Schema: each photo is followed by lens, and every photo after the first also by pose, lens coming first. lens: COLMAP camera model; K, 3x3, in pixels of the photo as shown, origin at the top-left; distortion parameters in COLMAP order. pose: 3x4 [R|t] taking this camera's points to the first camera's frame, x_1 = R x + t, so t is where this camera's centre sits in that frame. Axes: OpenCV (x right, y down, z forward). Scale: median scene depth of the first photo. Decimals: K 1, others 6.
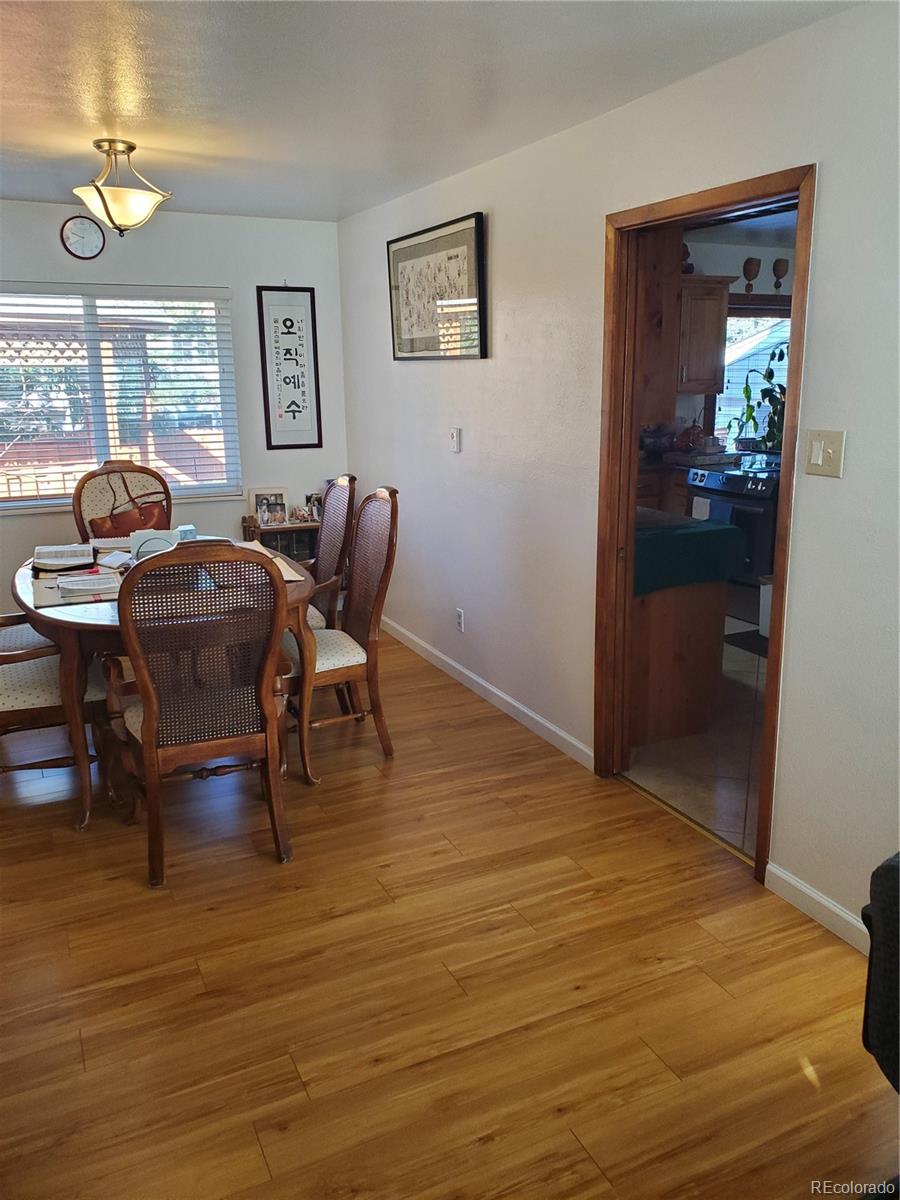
lens RADIAL K [[938.7, 0, 457.6], [0, 938.7, 605.0], [0, 0, 1]] dist [0.024144, -0.007291]
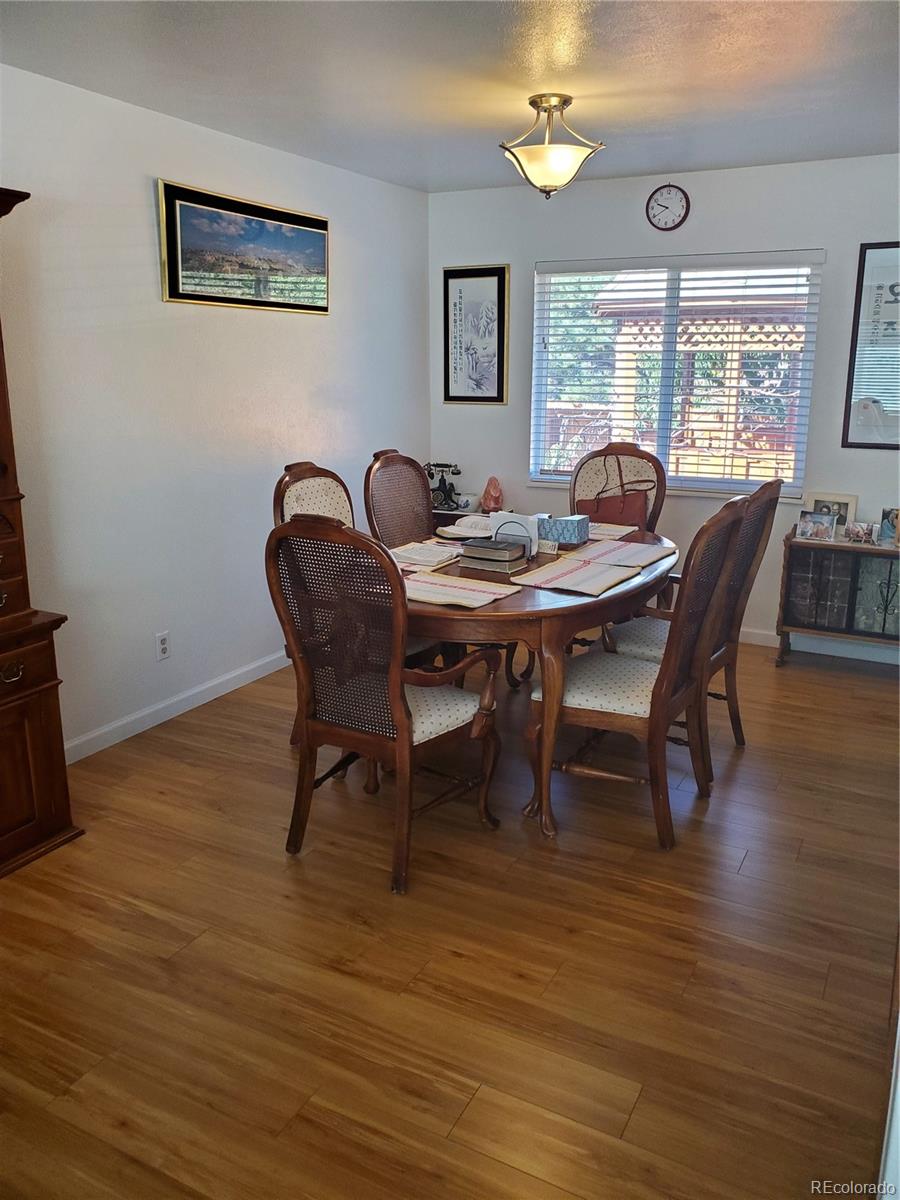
lens RADIAL K [[938.7, 0, 451.1], [0, 938.7, 592.3], [0, 0, 1]] dist [0.024144, -0.007291]
pose [[0.584949, 0.206963, -0.784220, 0.385418], [-0.210526, 0.972499, 0.099621, -0.080103], [0.783271, 0.106826, 0.612434, 0.375846]]
